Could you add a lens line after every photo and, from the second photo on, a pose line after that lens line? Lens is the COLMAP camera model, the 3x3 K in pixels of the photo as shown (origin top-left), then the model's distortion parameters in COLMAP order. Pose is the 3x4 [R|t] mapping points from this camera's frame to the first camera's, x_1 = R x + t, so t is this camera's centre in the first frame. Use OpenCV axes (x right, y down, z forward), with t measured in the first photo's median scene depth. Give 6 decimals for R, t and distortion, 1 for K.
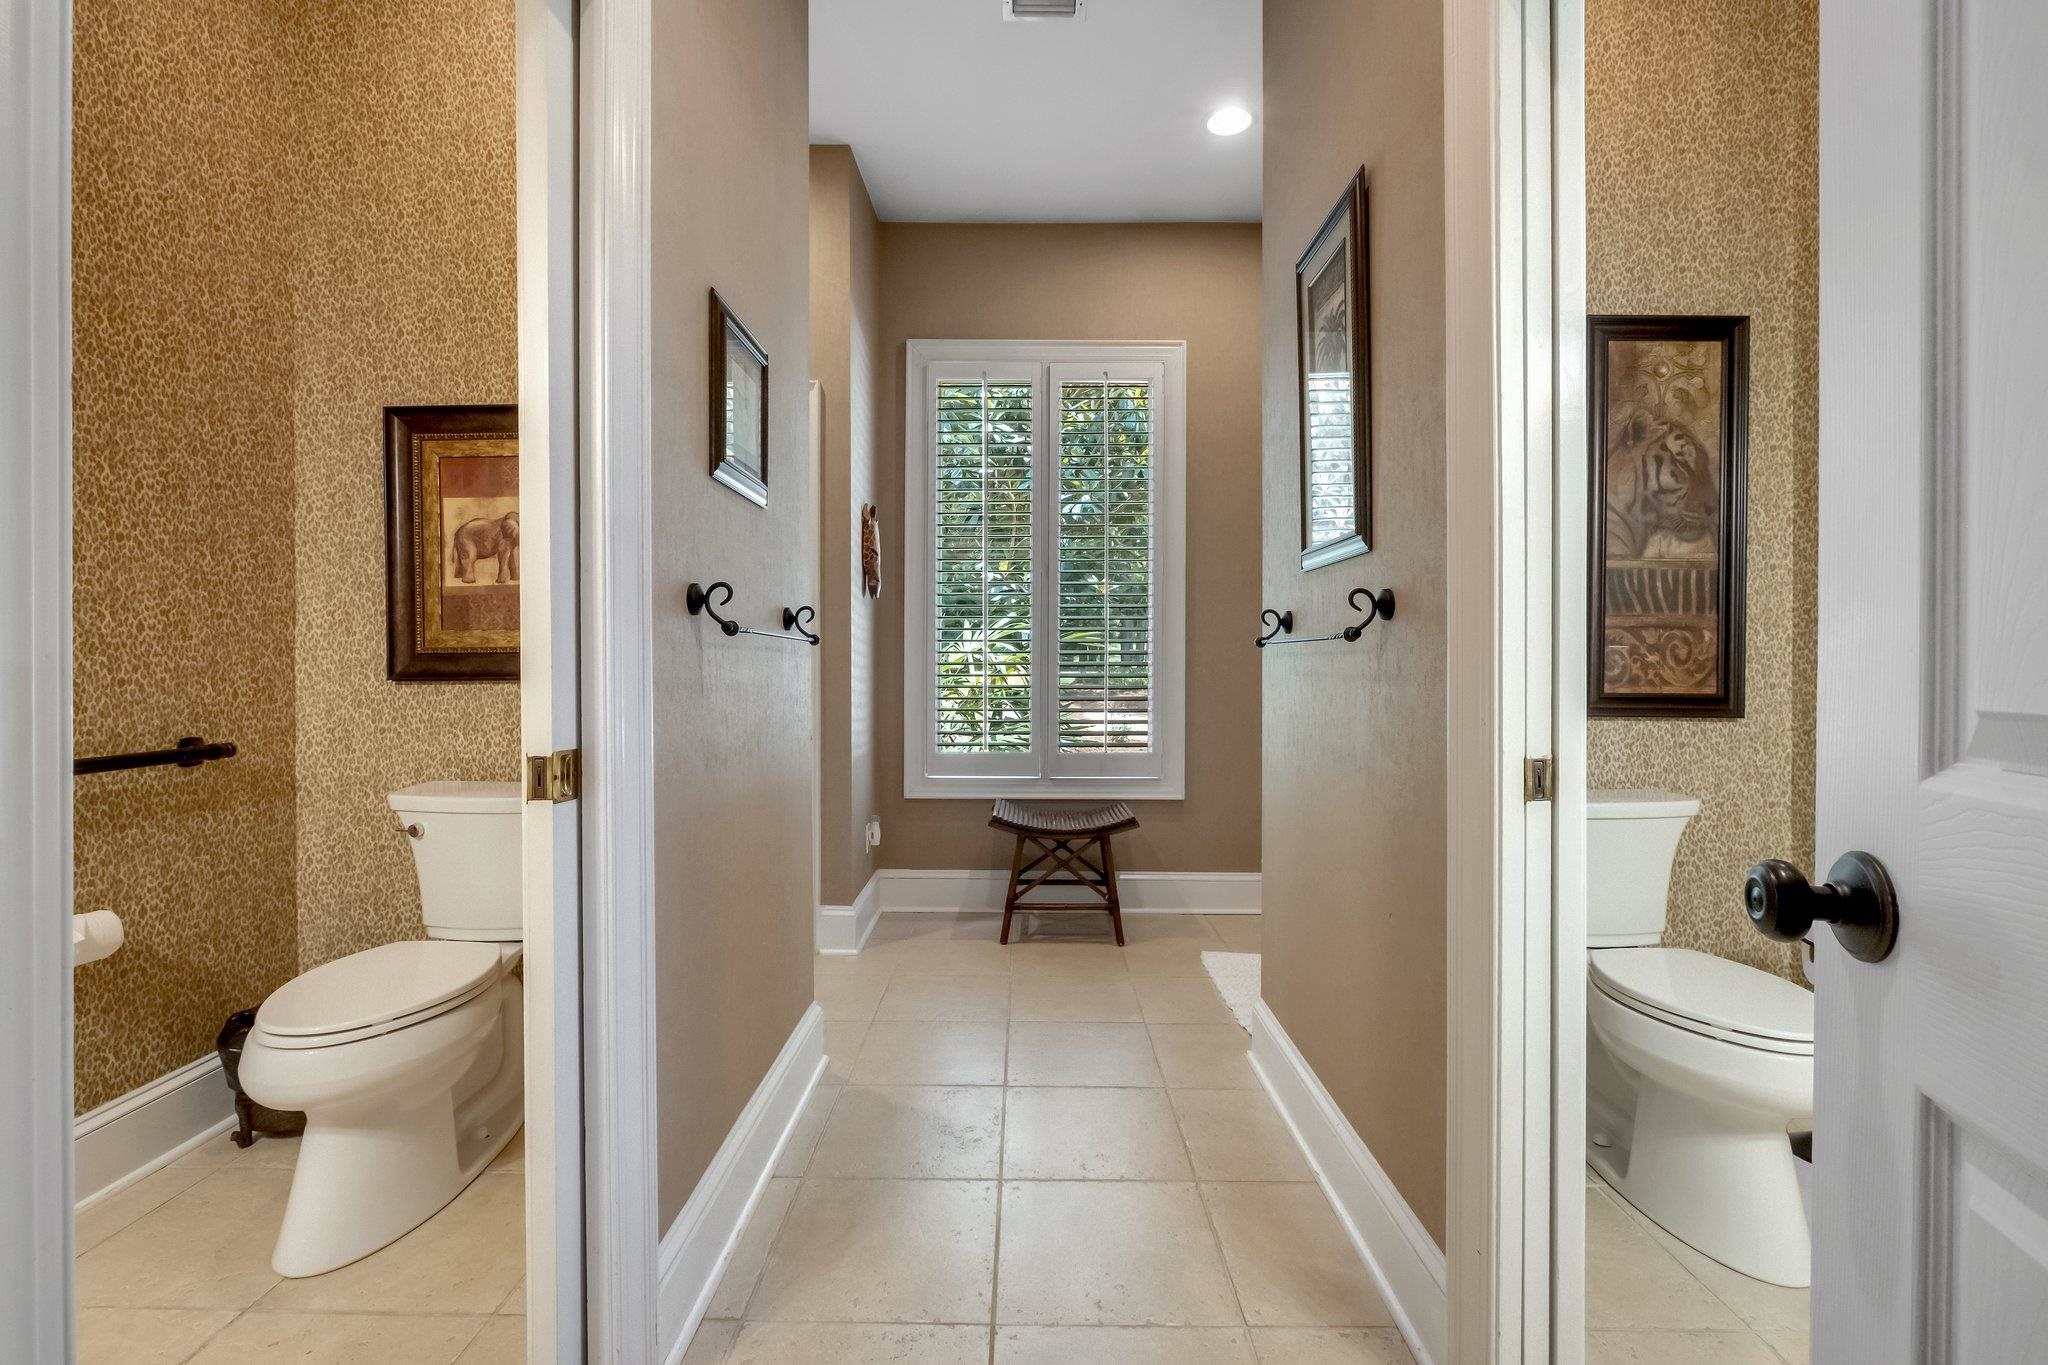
lens RADIAL K [[908.9, 0, 1021.0], [0, 908.9, 677.4], [0, 0, 1]] dist [0.002013, 0.000269]
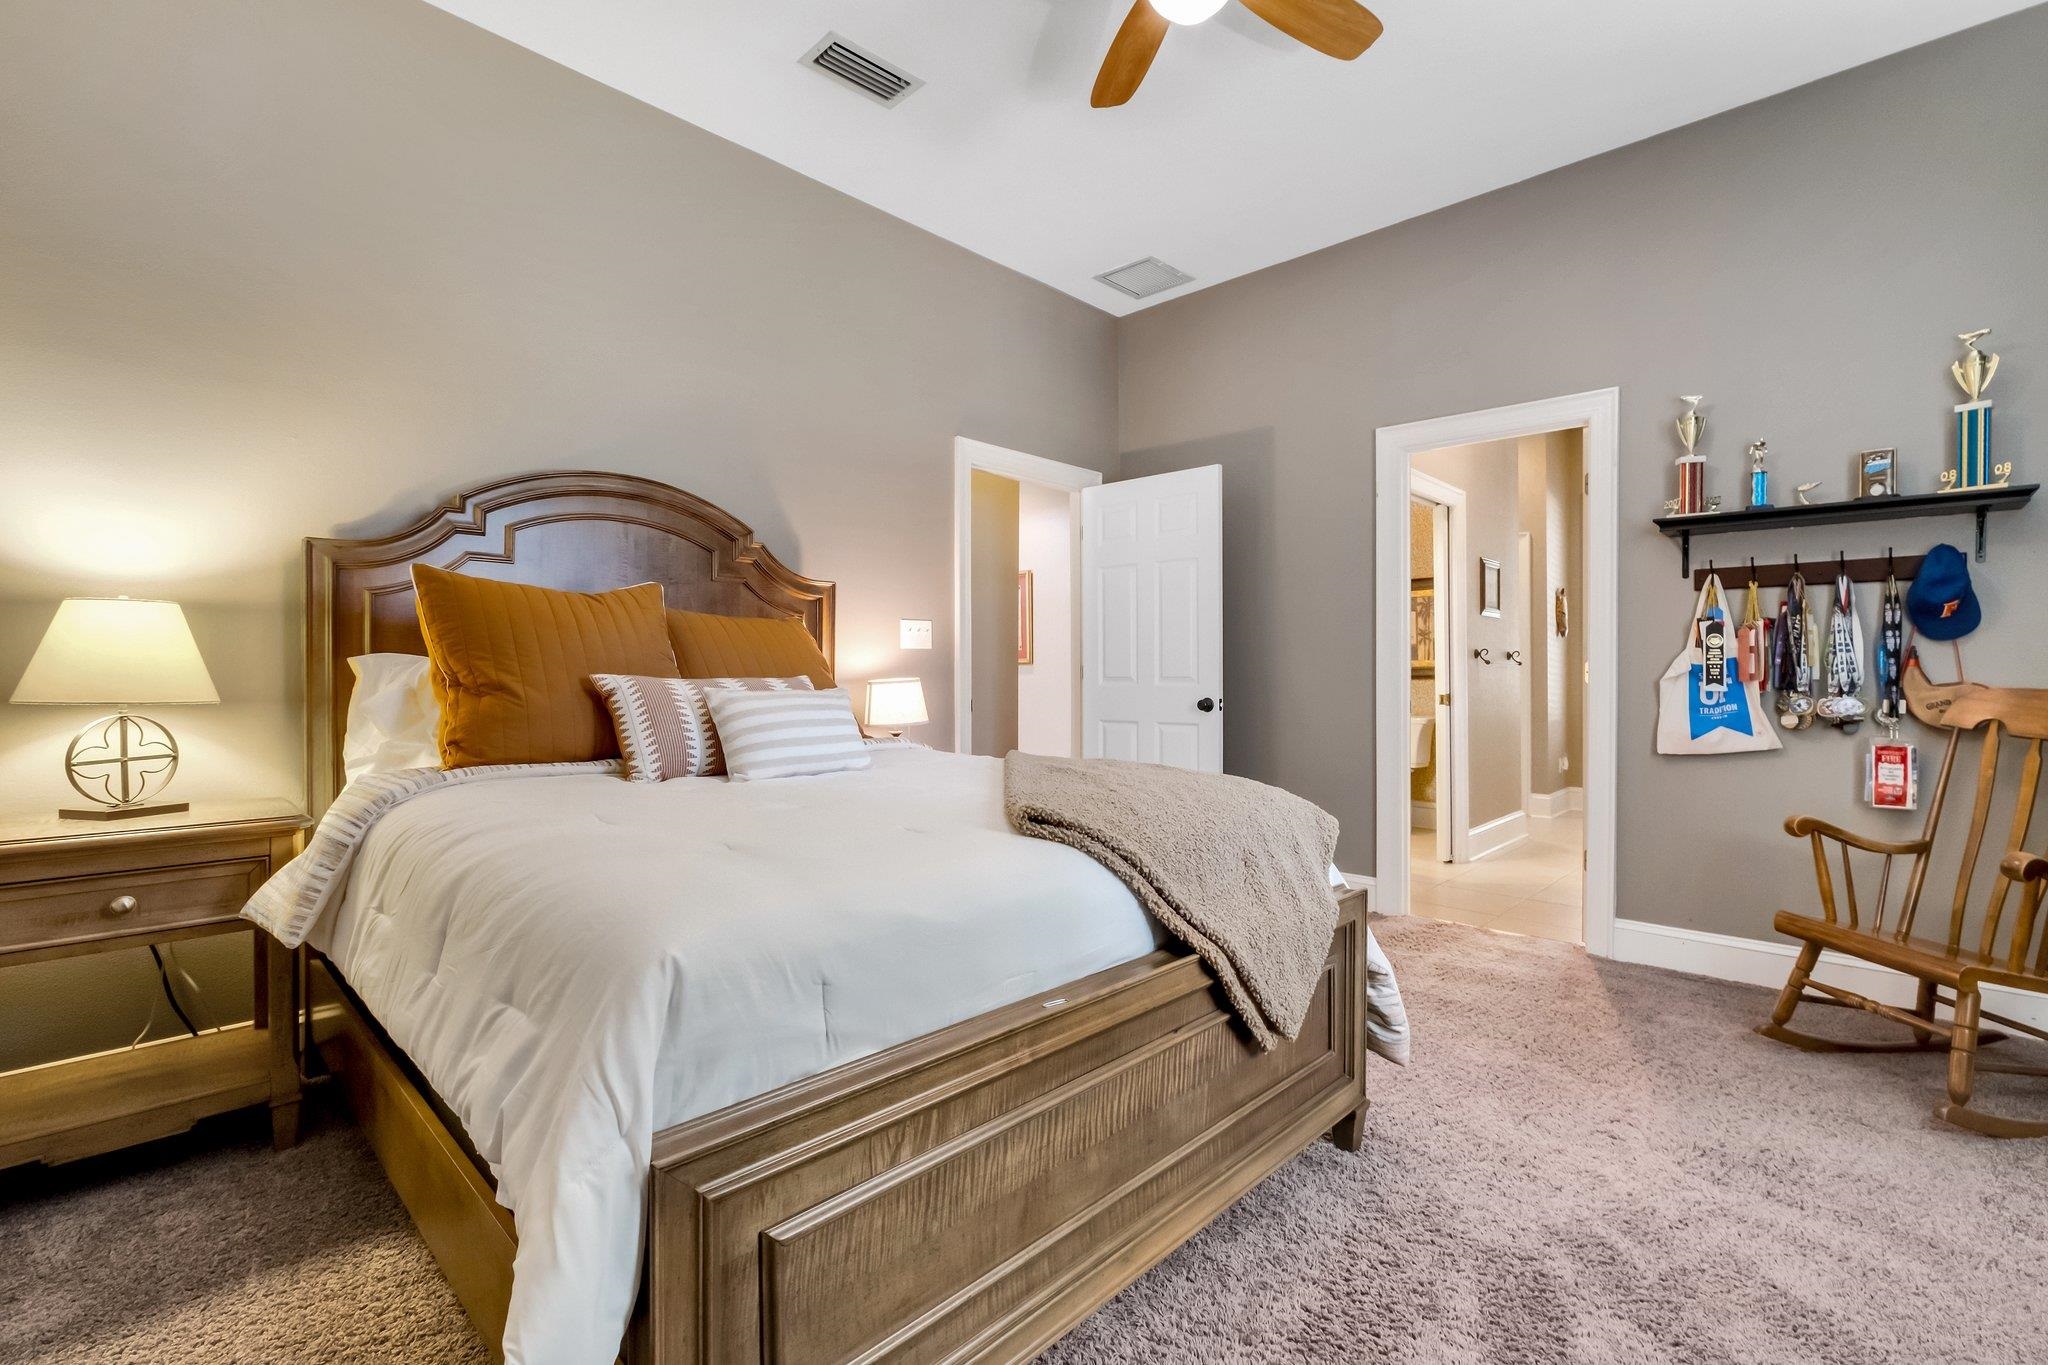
lens RADIAL K [[908.9, 0, 1023.4], [0, 908.9, 681.6], [0, 0, 1]] dist [0.002013, 0.000269]
pose [[0.725224, -0.004933, -0.688496, 0.568321], [-0.000472, 0.999971, -0.007663, 0.033200], [0.688513, 0.005882, 0.725200, -1.992201]]
